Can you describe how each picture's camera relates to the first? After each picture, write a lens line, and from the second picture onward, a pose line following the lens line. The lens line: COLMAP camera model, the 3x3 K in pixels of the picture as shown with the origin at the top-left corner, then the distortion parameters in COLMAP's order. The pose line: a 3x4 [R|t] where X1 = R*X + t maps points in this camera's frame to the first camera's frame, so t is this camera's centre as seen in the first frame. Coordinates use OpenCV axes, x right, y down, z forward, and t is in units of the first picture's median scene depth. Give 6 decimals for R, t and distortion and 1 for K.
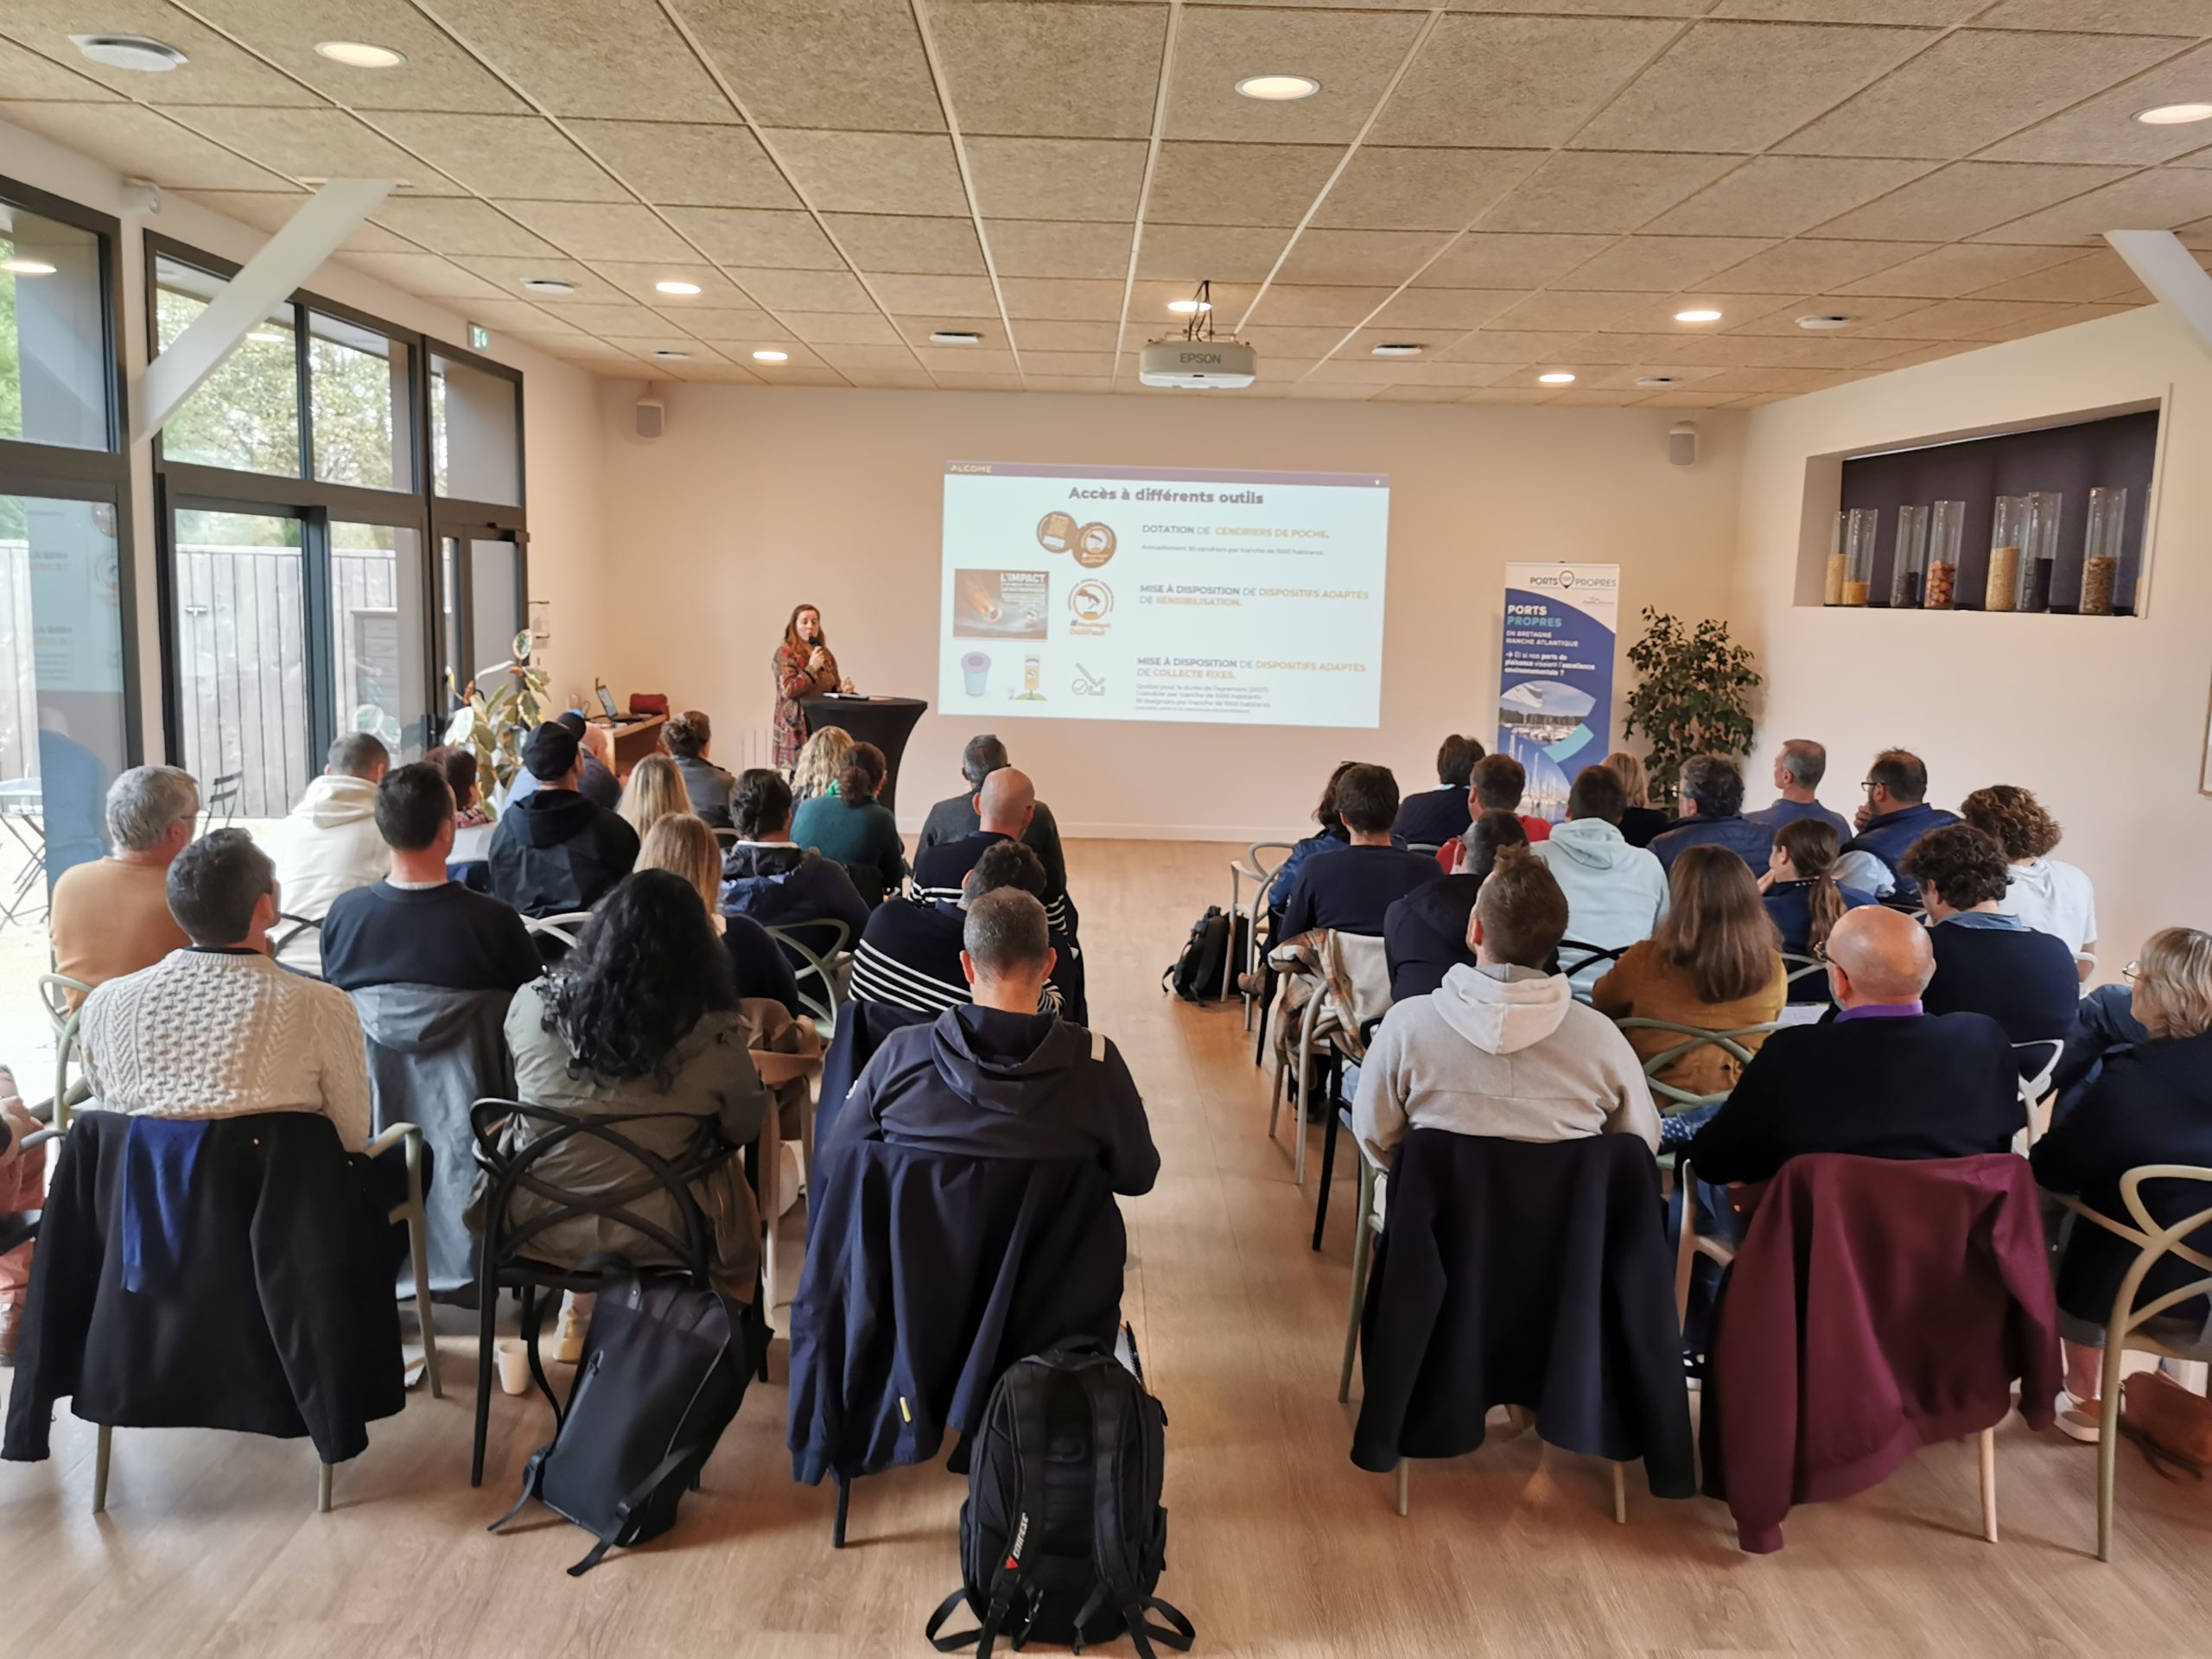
lens RADIAL K [[1704.4, 0, 1106.2], [0, 1704.4, 830.9], [0, 0, 1]] dist [0.065600, -0.087172]
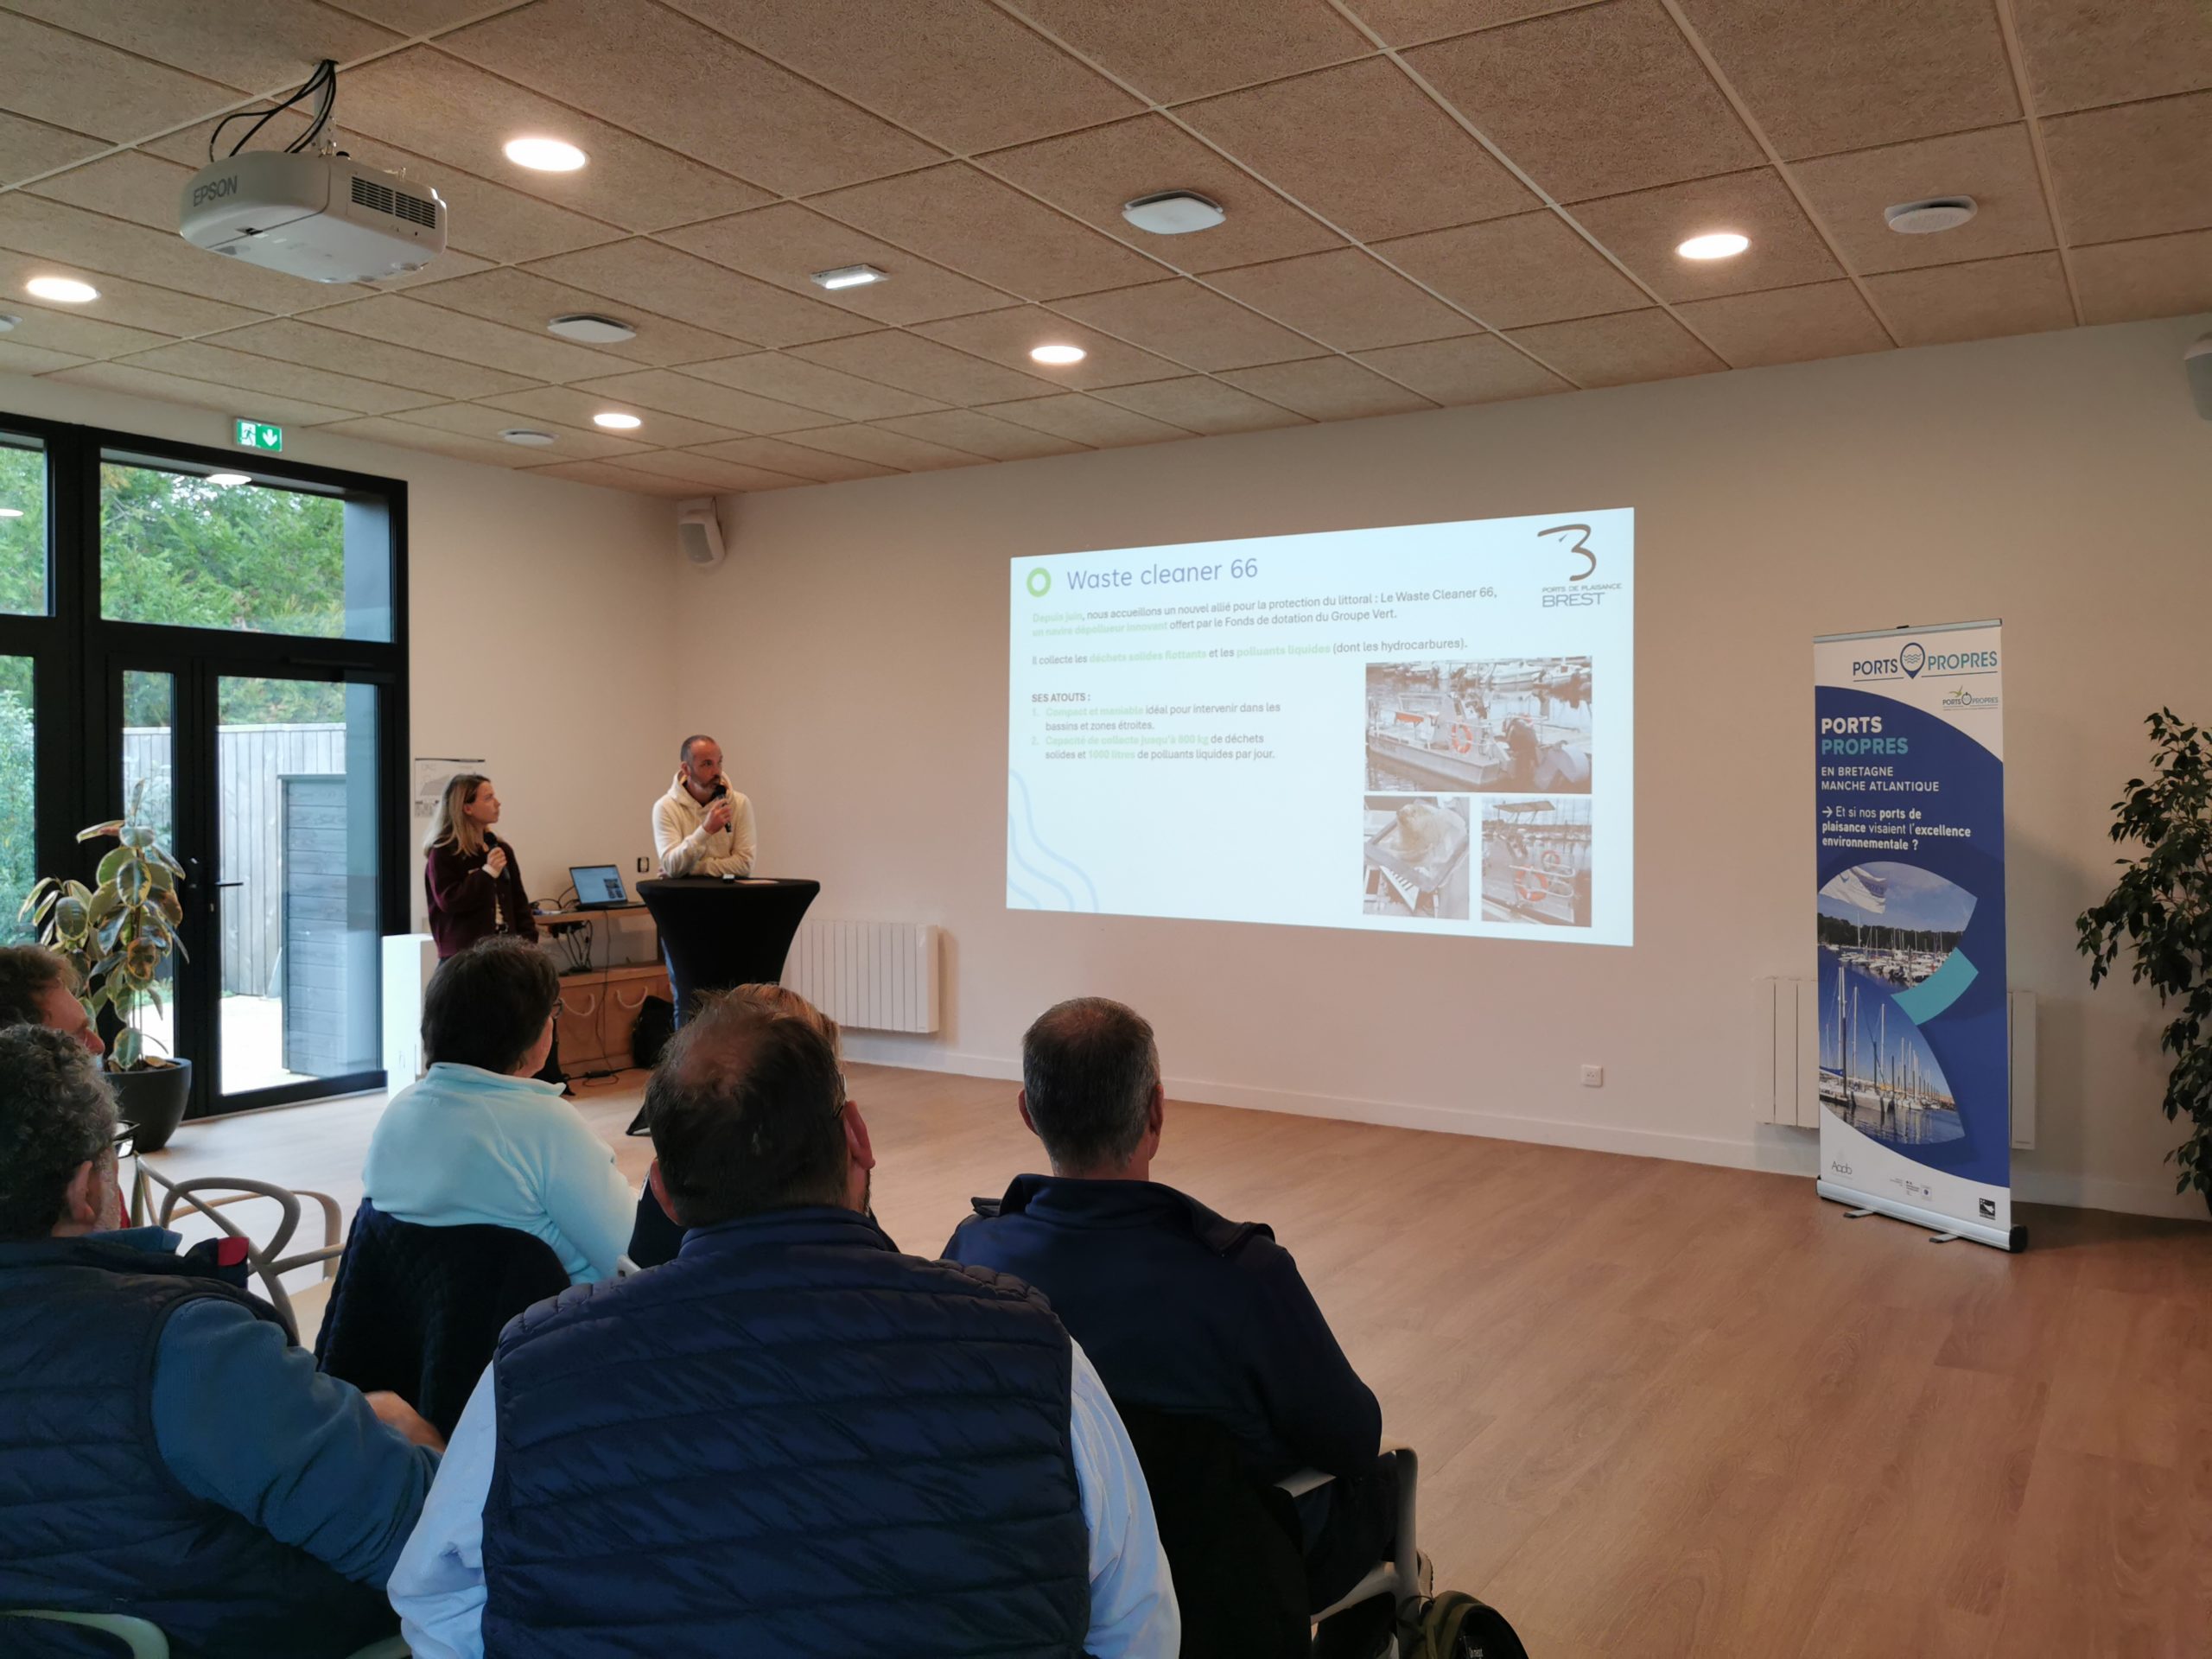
lens RADIAL K [[1704.4, 0, 1106.0], [0, 1704.4, 821.6], [0, 0, 1]] dist [0.065600, -0.087172]
pose [[0.838811, -0.011164, -0.544308, 0.426029], [-0.059999, 0.991804, -0.112806, -0.035066], [0.541106, 0.127281, 0.831267, 0.564039]]
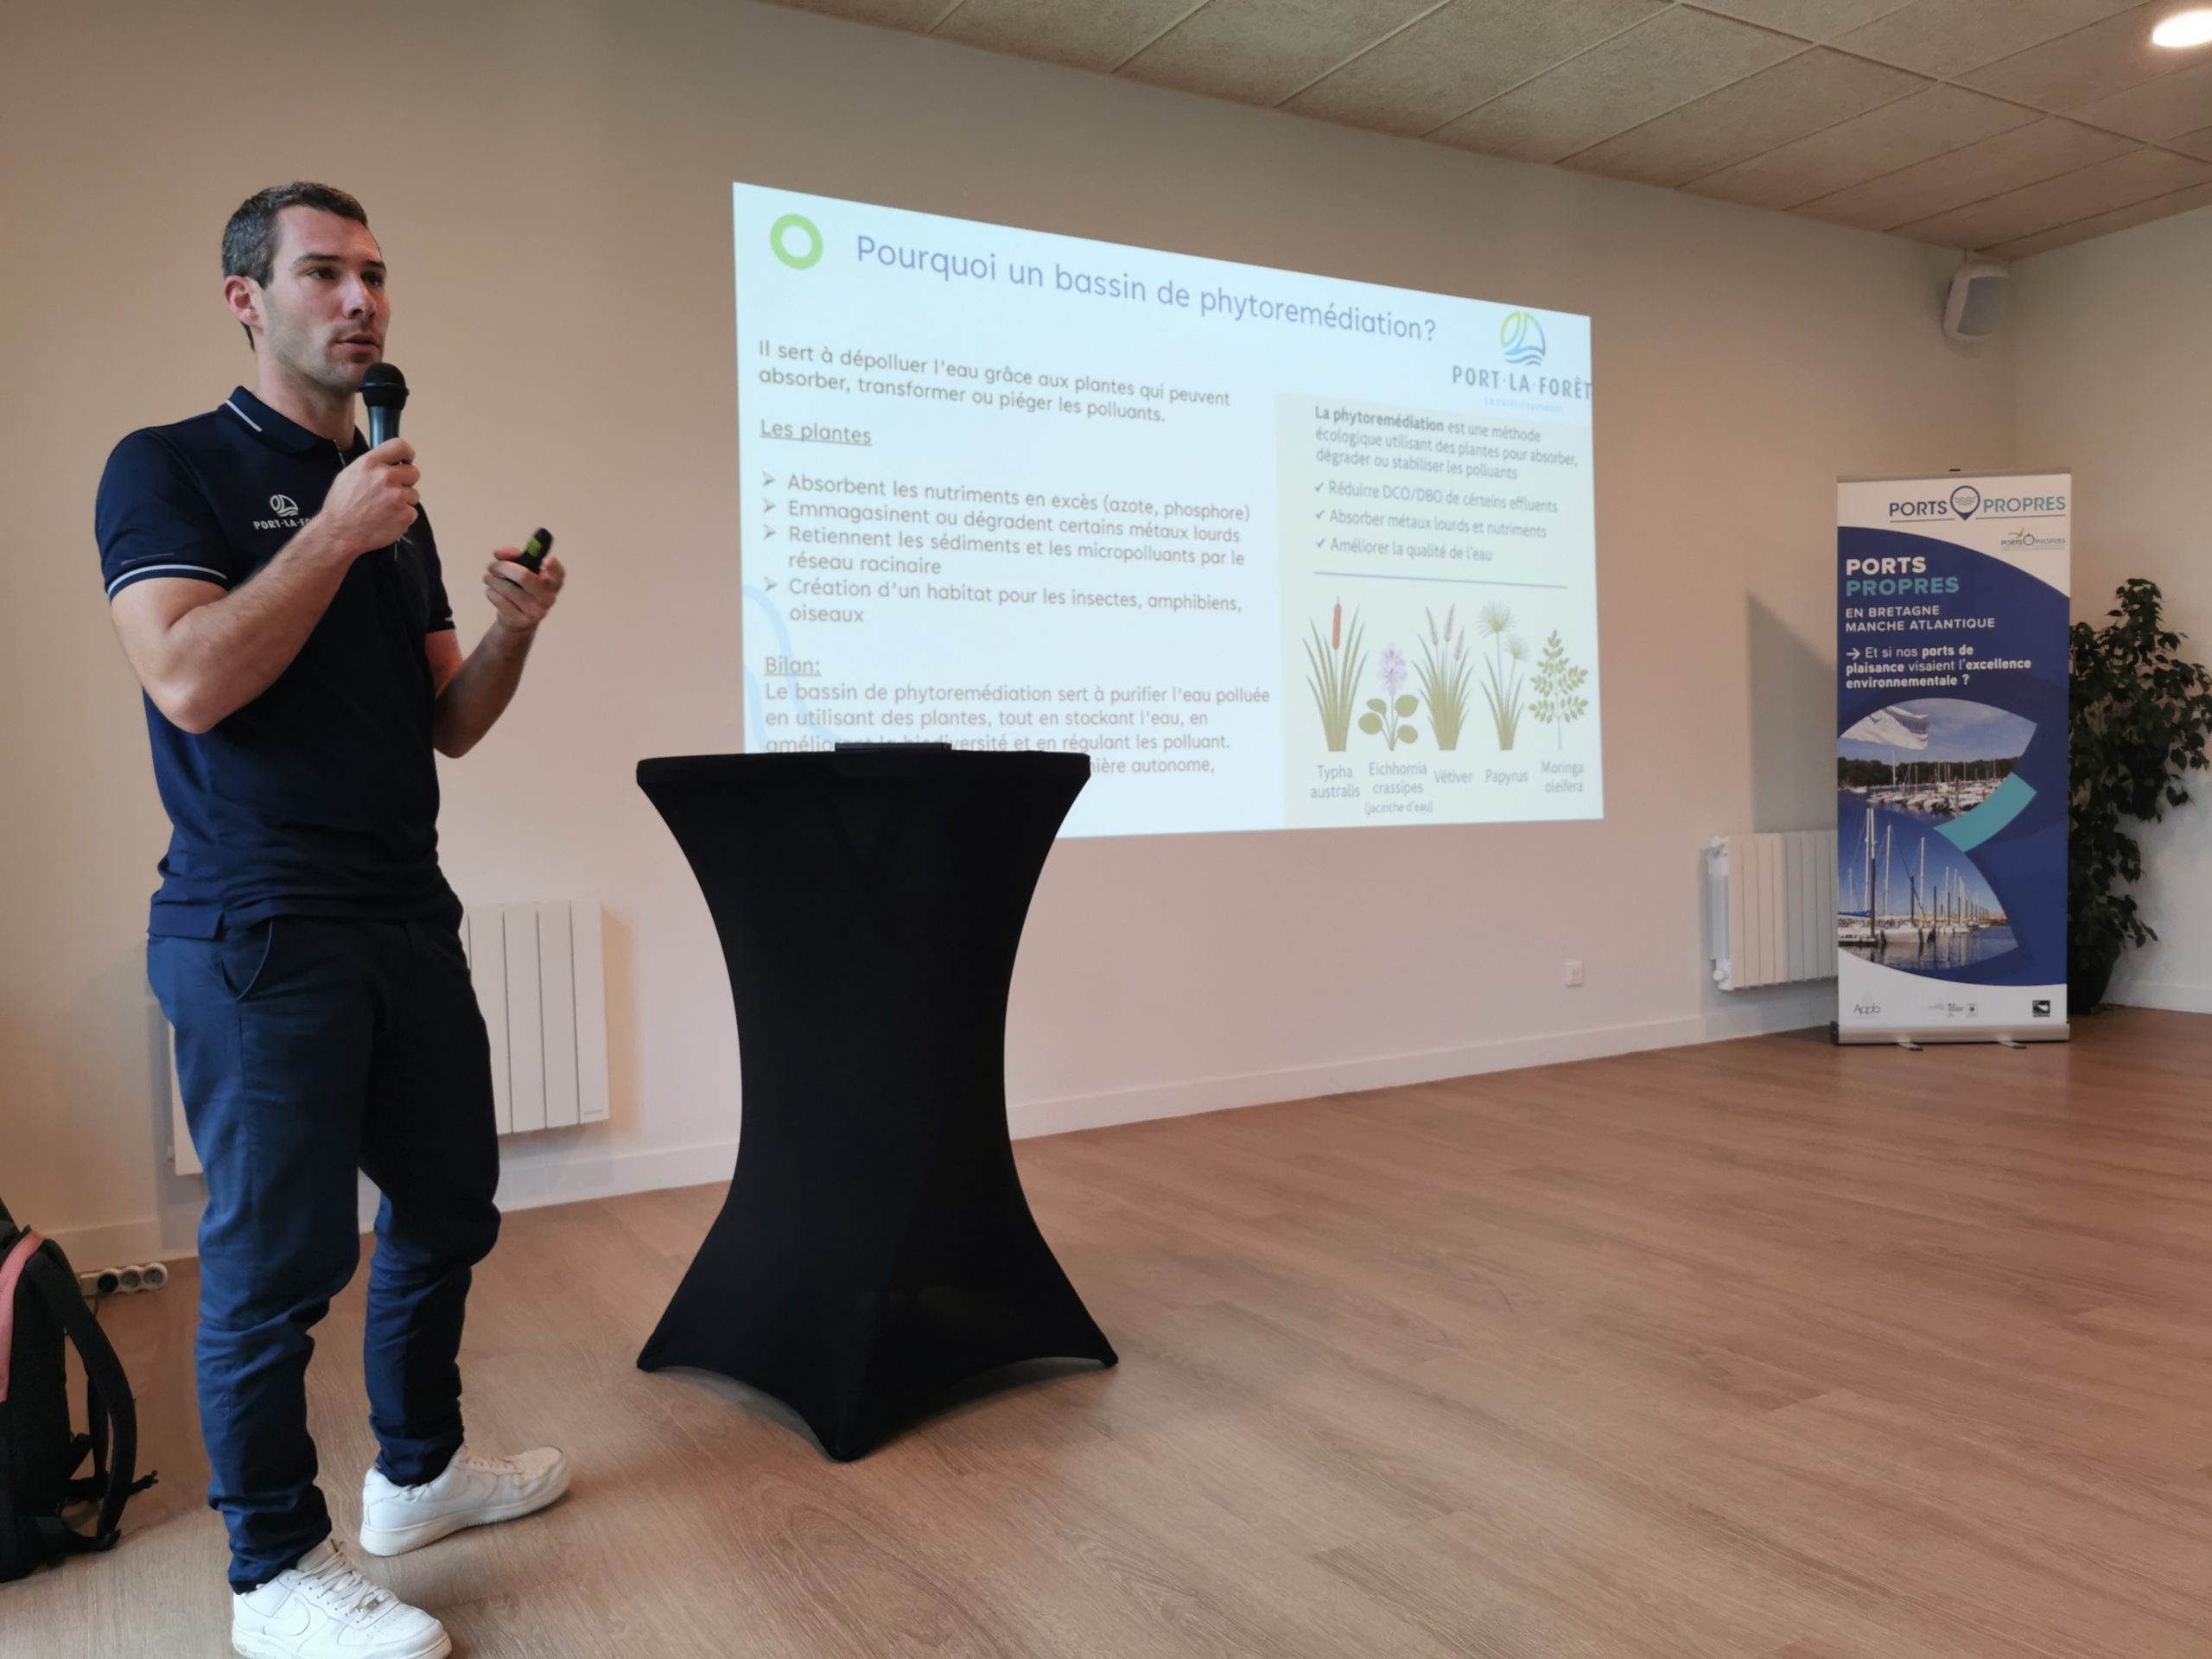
lens RADIAL K [[1704.4, 0, 1103.7], [0, 1704.4, 823.3], [0, 0, 1]] dist [0.065600, -0.087172]
pose [[0.869303, -0.062102, 0.490363, -0.281406], [0.122061, 0.988322, -0.091221, -0.040968], [-0.478972, 0.139153, 0.866731, 0.840556]]
